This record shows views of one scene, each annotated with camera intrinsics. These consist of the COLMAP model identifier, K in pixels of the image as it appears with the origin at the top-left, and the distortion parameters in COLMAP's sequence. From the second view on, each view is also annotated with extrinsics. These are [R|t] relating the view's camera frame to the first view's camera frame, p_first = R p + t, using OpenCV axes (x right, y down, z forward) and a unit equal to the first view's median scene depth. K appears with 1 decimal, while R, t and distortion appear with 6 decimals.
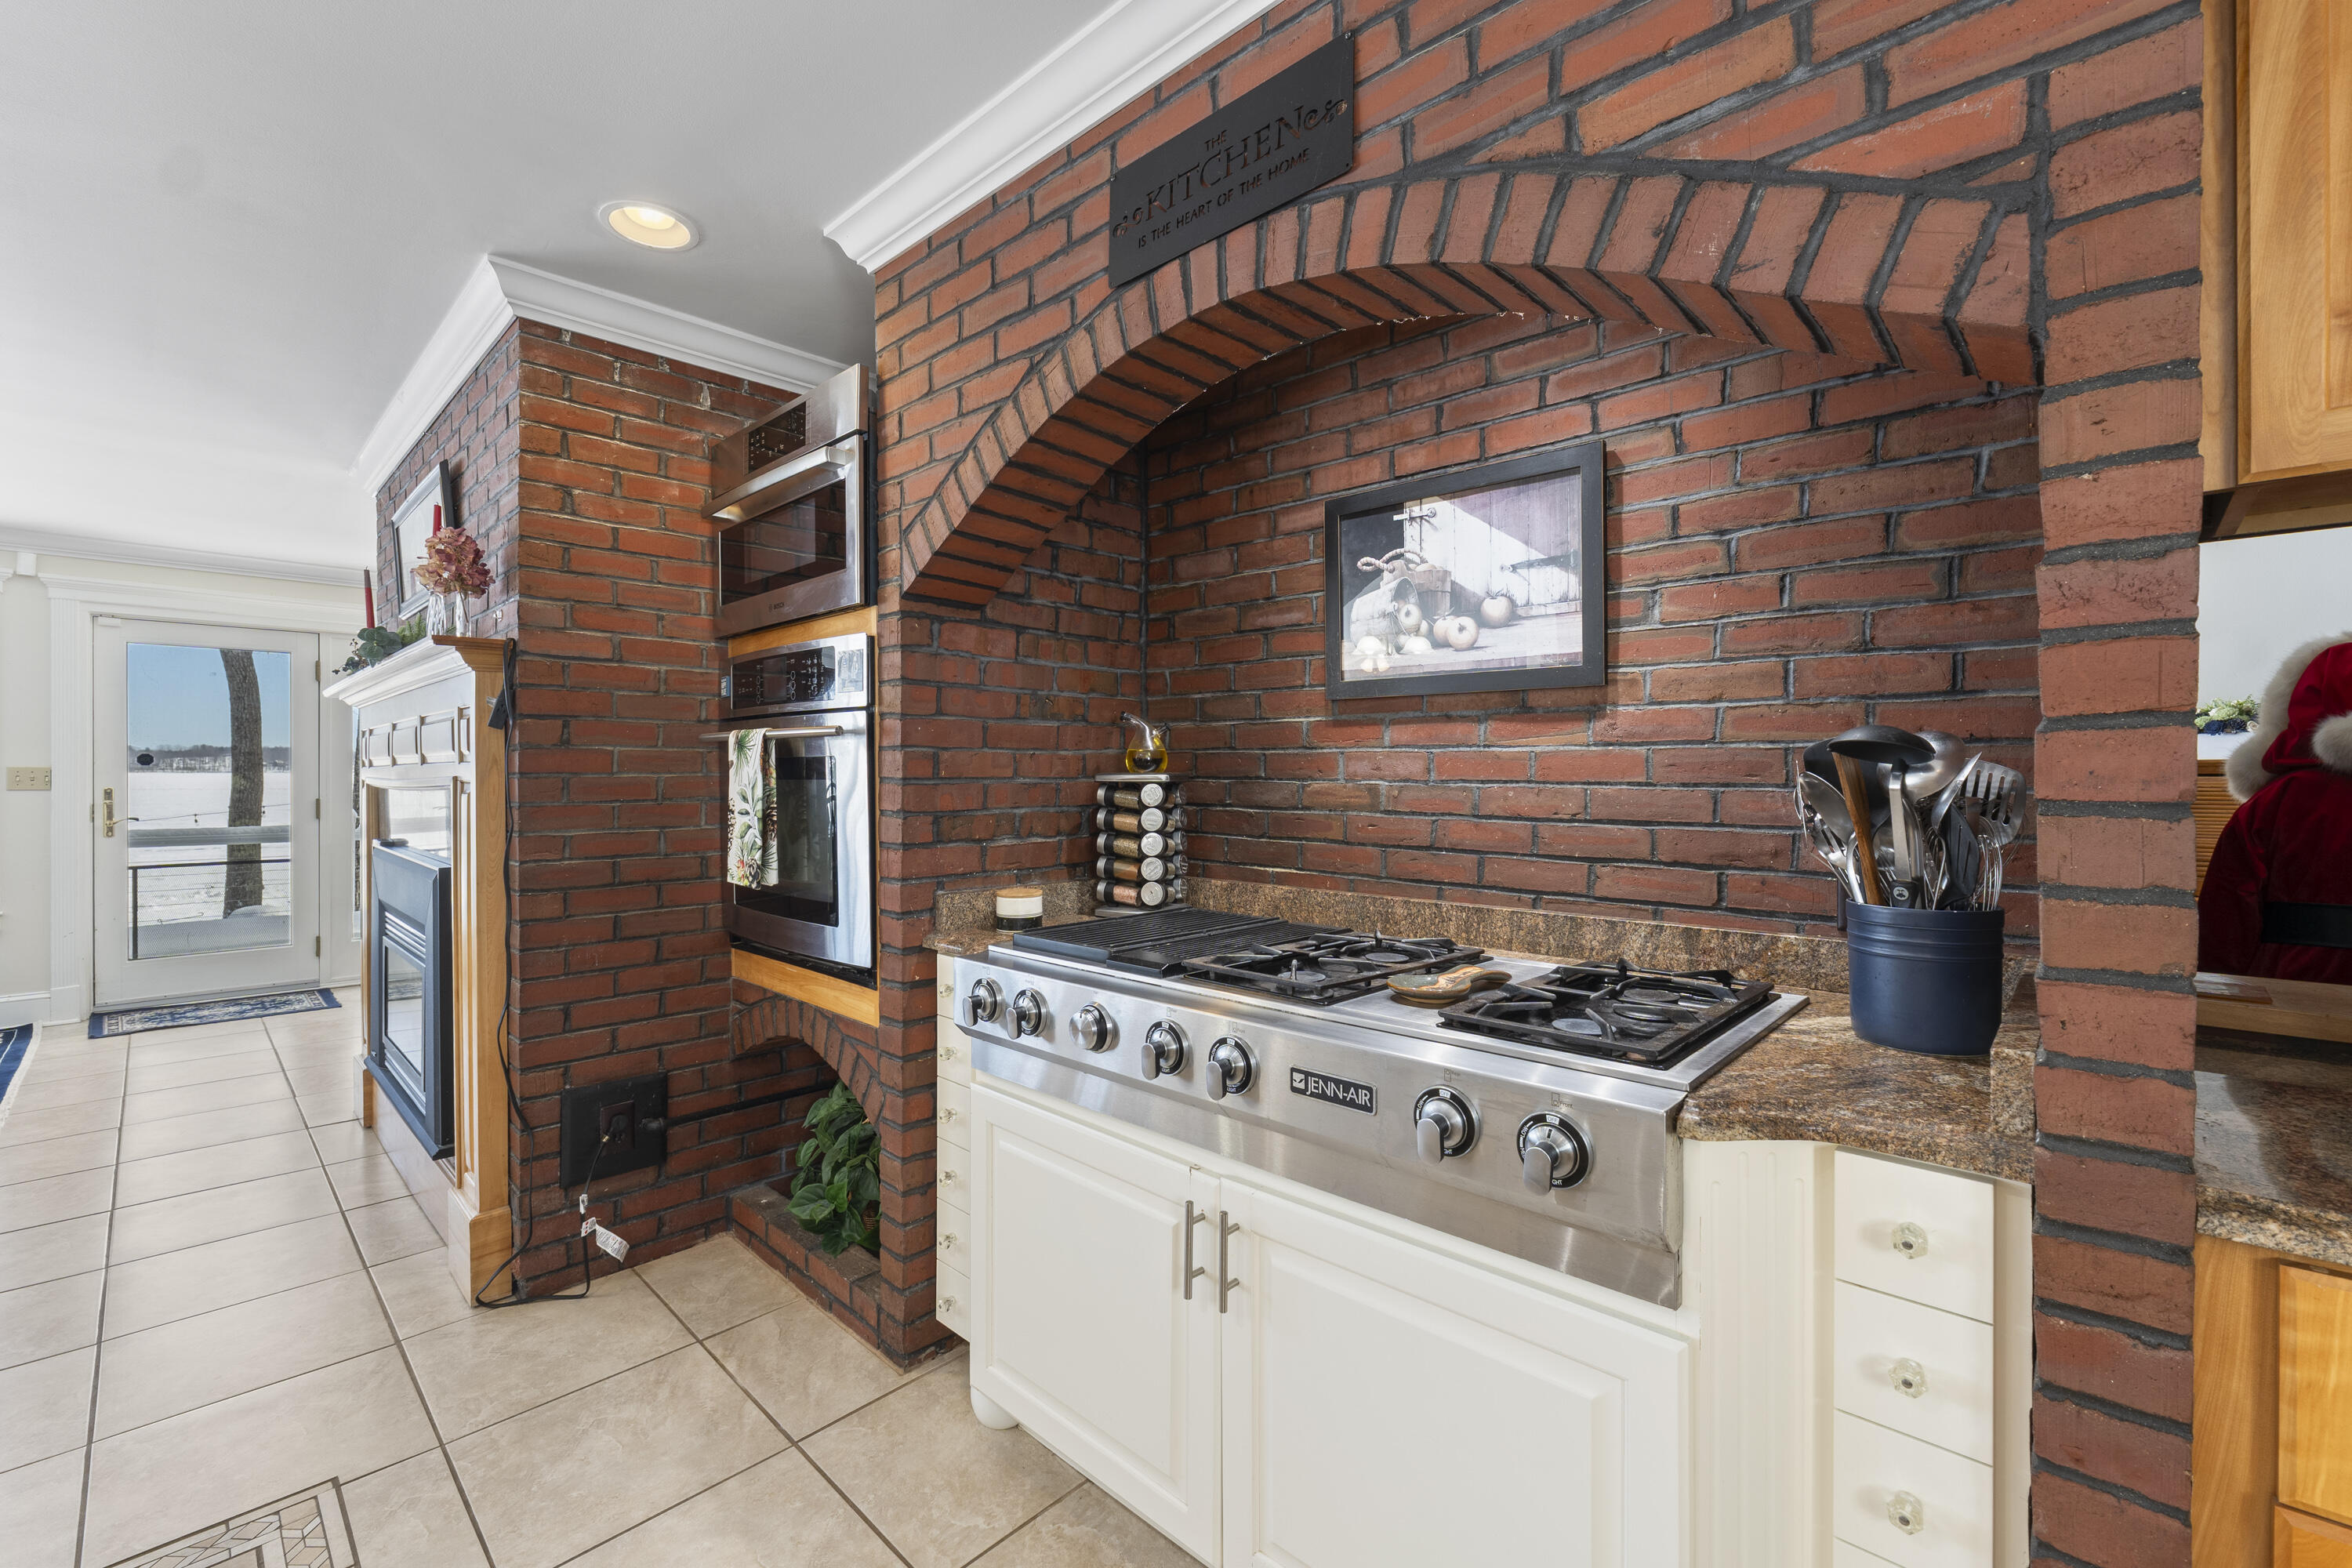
lens RADIAL K [[988.5, 0, 1168.5], [0, 988.5, 774.4], [0, 0, 1]] dist [-0.004338, -0.000623]
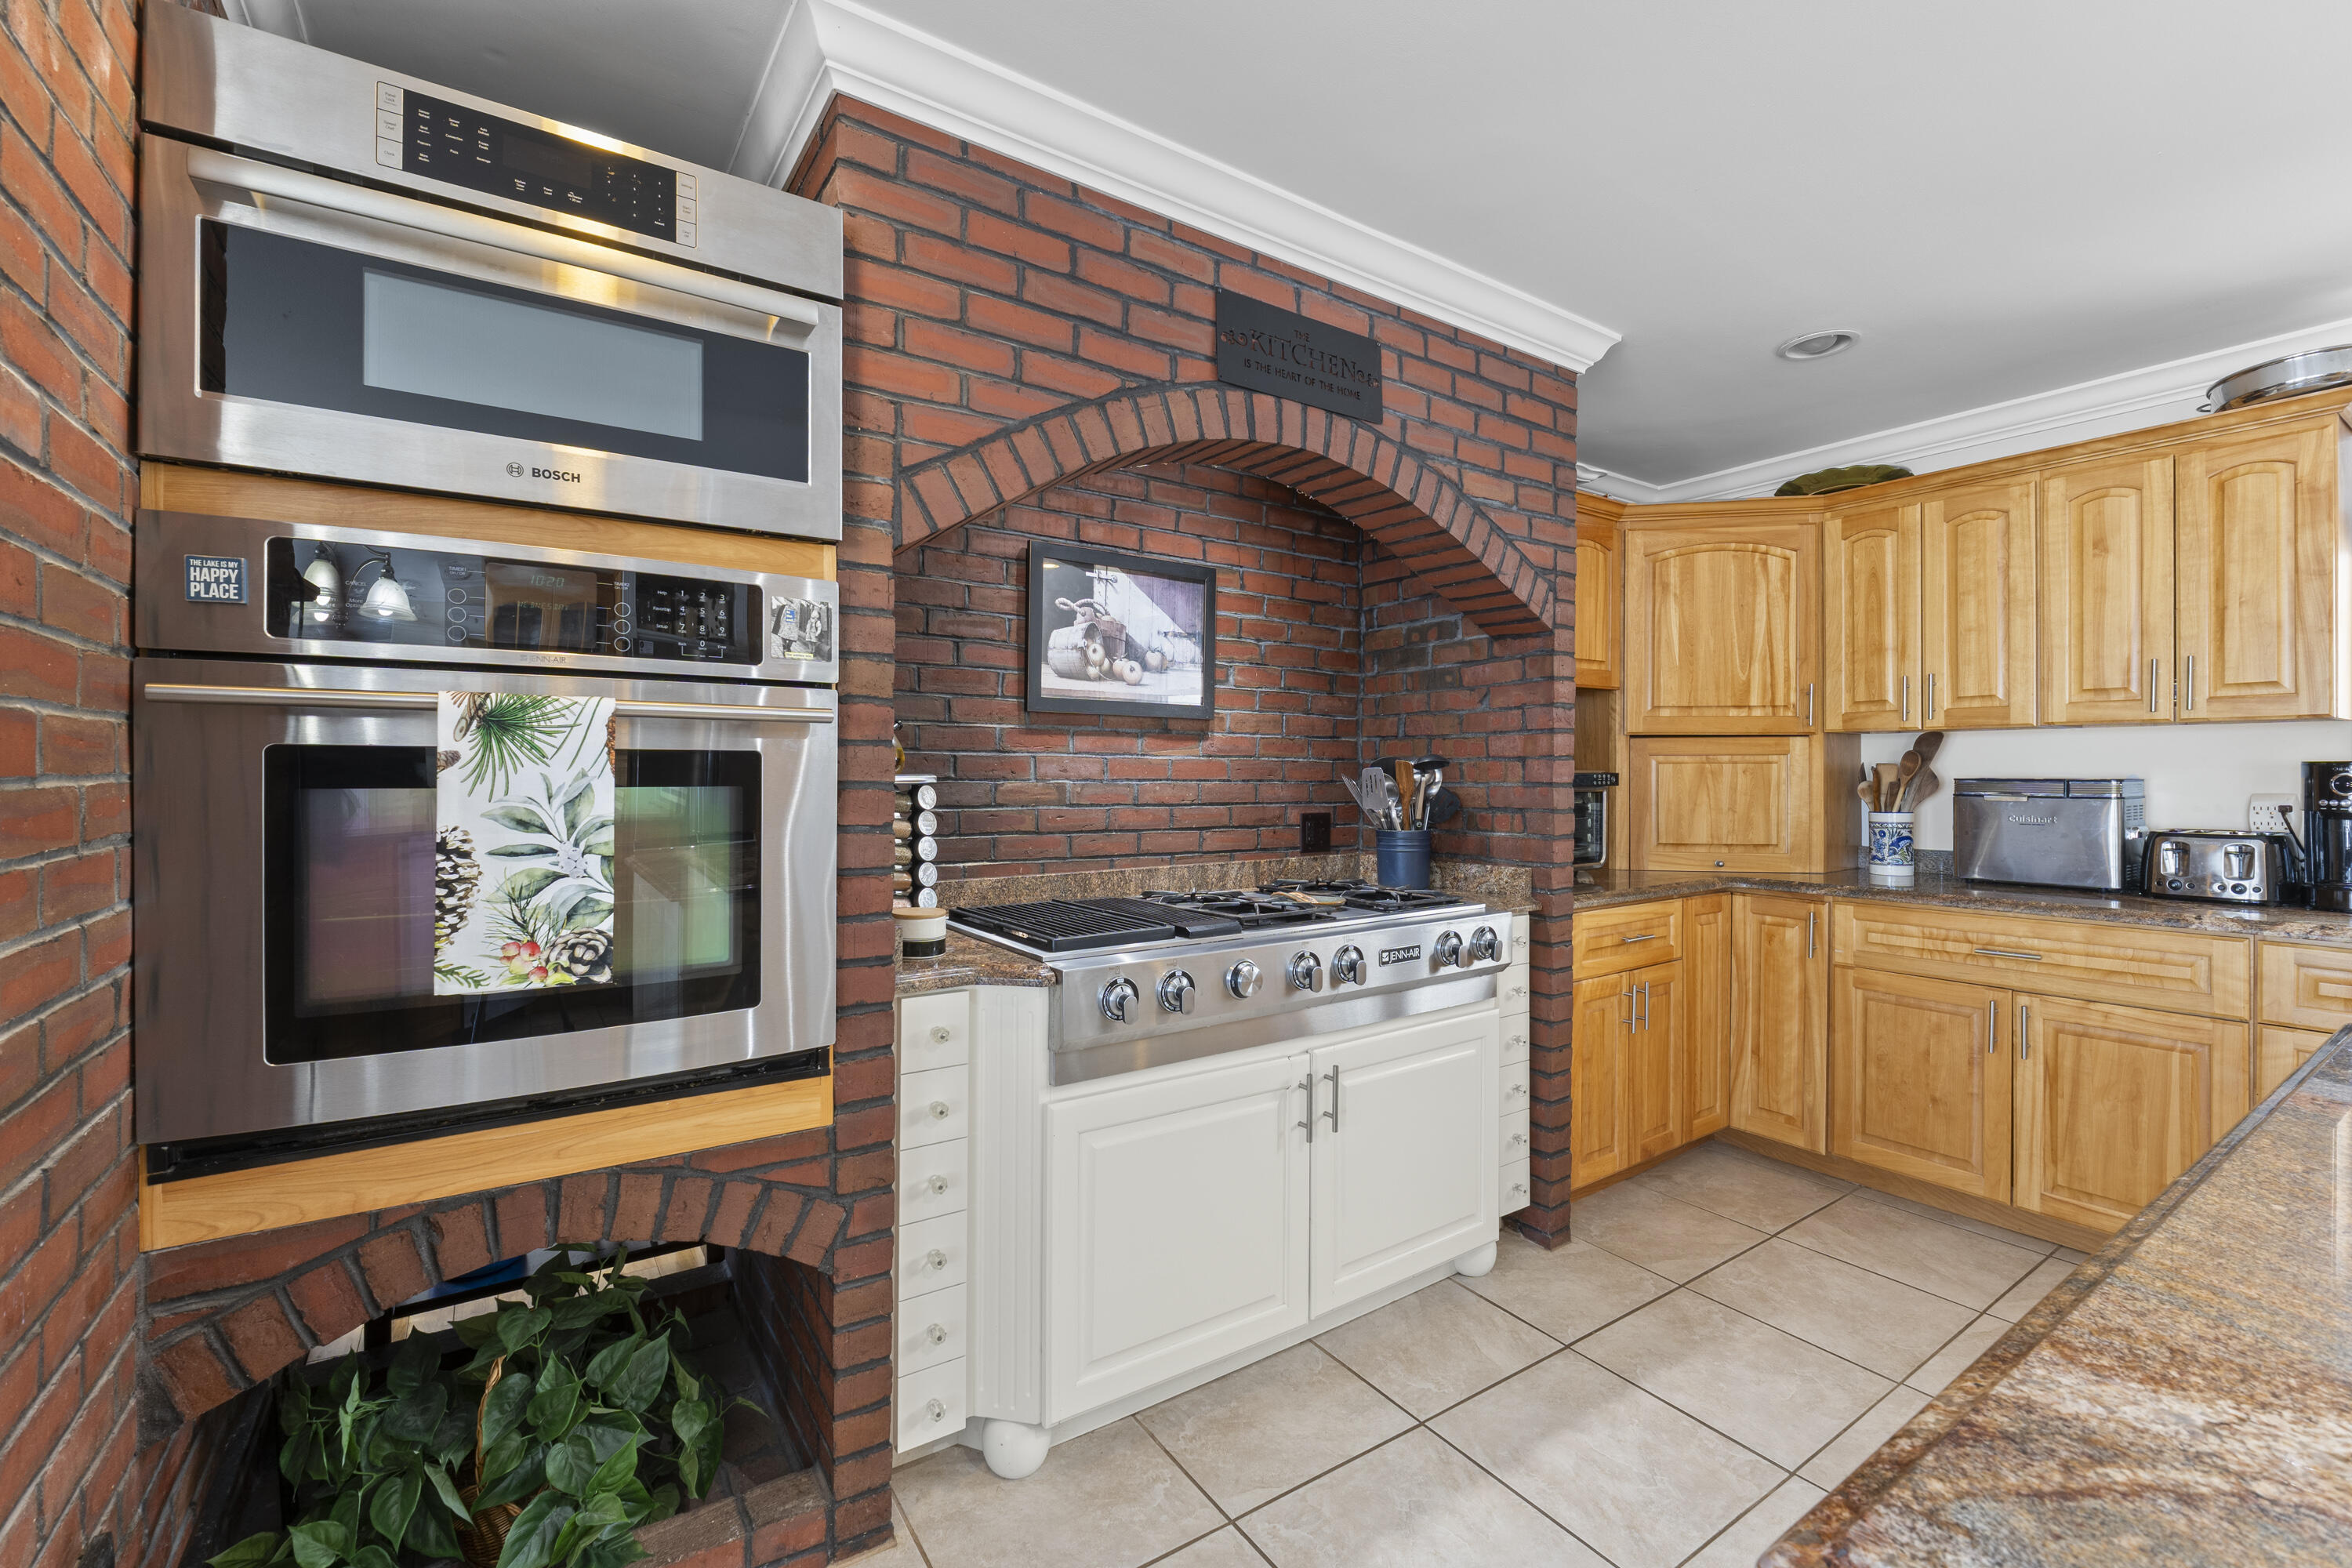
lens RADIAL K [[994.7, 0, 1161.8], [0, 994.7, 773.4], [0, 0, 1]] dist [-0.008148, -0.000315]
pose [[0.210060, -0.001951, 0.977687, -1.125039], [0.002572, 0.999996, 0.001443, -0.004334], [-0.977685, 0.002211, 0.210064, 0.713084]]
